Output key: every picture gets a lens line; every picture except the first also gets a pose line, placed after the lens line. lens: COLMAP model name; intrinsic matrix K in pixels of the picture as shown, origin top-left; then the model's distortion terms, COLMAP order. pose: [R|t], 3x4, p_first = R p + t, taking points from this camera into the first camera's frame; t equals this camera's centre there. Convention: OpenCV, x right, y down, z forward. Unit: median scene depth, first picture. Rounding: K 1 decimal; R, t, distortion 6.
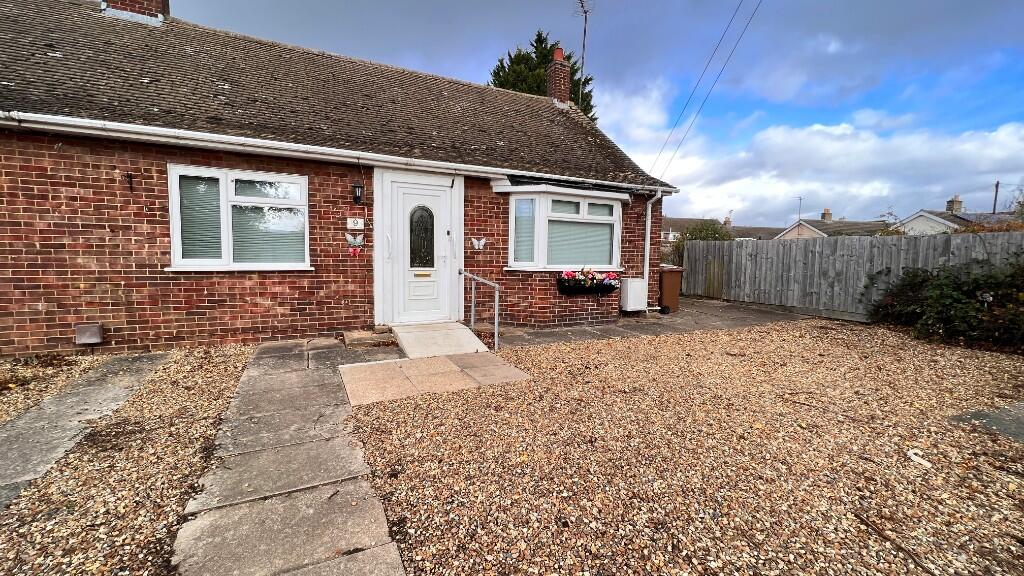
lens RADIAL K [[408.4, 0, 514.2], [0, 408.4, 285.6], [0, 0, 1]] dist [-0.000238, 0.000149]
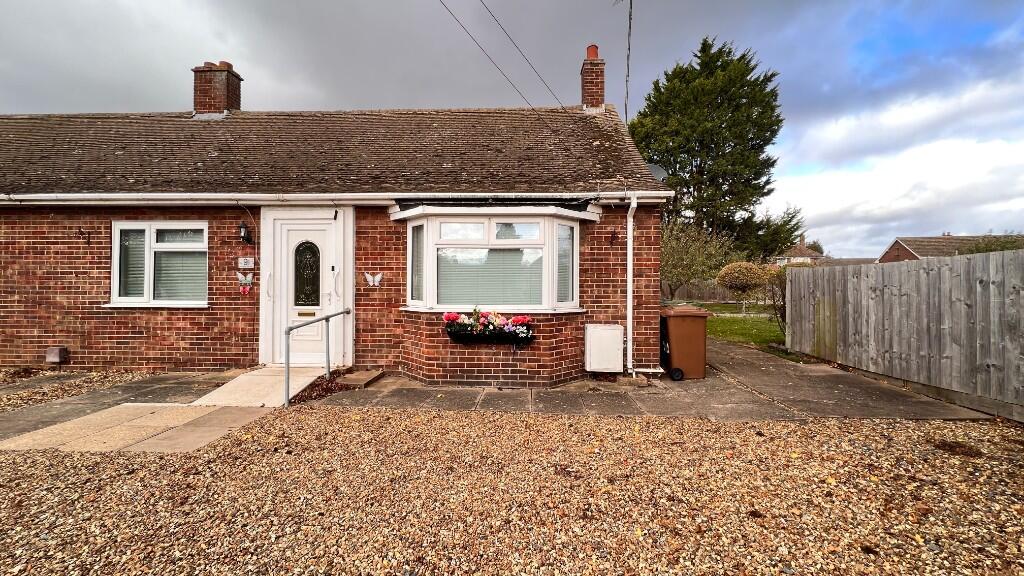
lens RADIAL K [[408.4, 0, 514.1], [0, 408.4, 284.4], [0, 0, 1]] dist [-0.000238, 0.000149]
pose [[0.874694, -0.014429, -0.484460, 0.645207], [-0.030089, 0.996012, -0.083991, -0.029003], [0.483740, 0.088043, 0.870772, 0.404939]]
